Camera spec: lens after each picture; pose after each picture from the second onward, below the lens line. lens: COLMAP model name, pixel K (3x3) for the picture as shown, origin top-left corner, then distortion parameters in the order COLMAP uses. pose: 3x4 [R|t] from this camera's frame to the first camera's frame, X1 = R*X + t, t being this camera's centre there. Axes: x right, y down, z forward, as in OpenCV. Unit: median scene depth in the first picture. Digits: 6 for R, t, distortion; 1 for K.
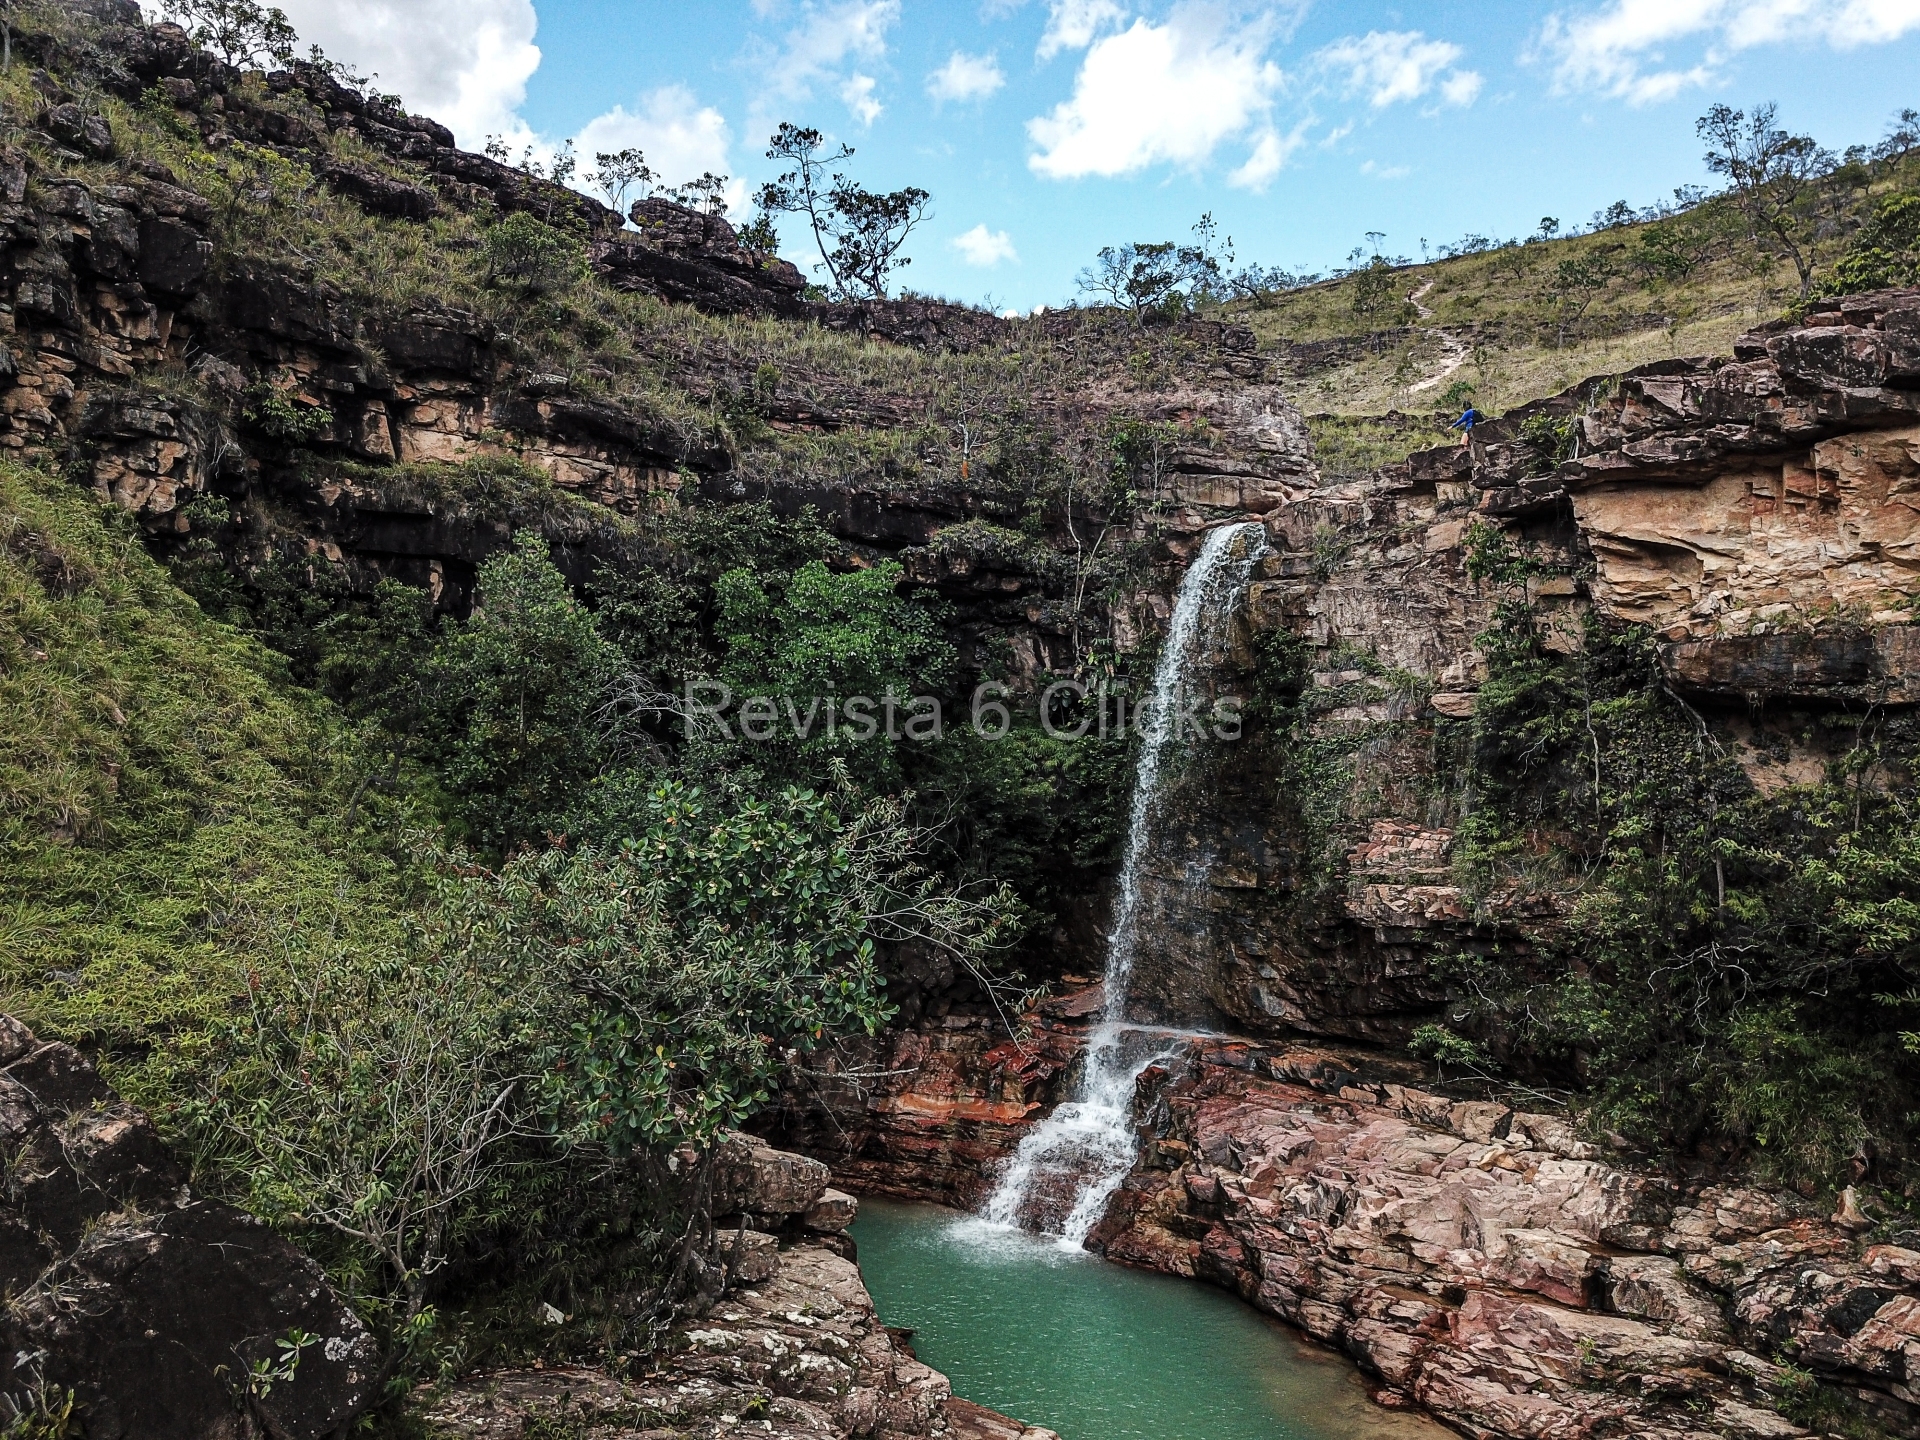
lens RADIAL K [[1470.5, 0, 961.2], [0, 1470.5, 736.6], [0, 0, 1]] dist [0.004043, 0.001673]
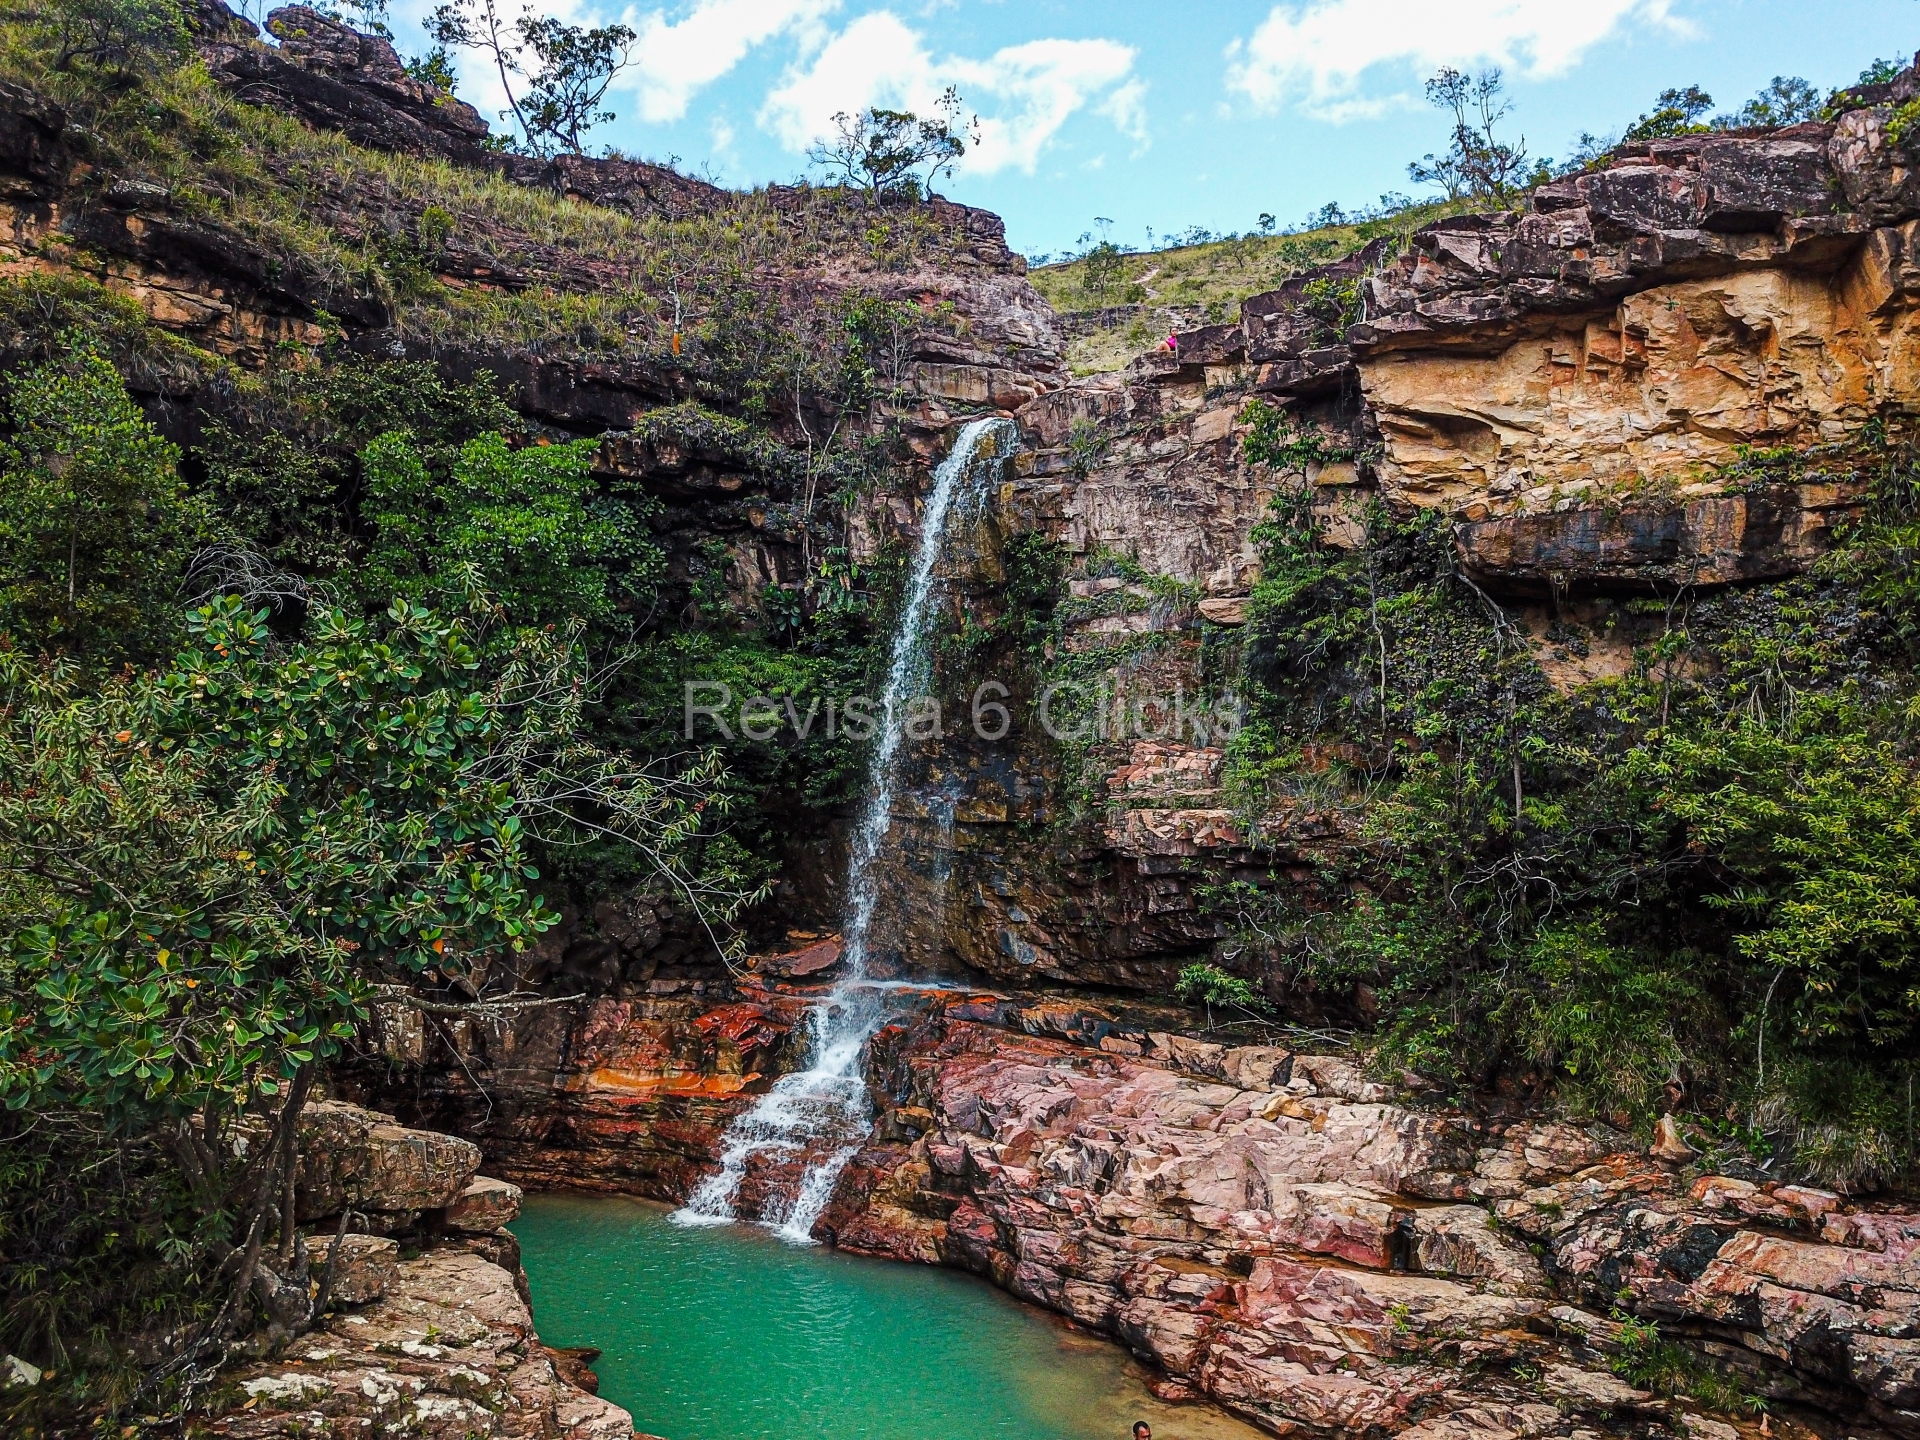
lens RADIAL K [[1468.6, 0, 960.9], [0, 1468.6, 735.7], [0, 0, 1]] dist [0.003671, 0.004631]
pose [[0.982899, 0.004572, 0.184091, 0.011852], [-0.004647, 0.999989, -0.000027, 0.059739], [-0.184089, -0.000829, 0.982909, 0.155569]]
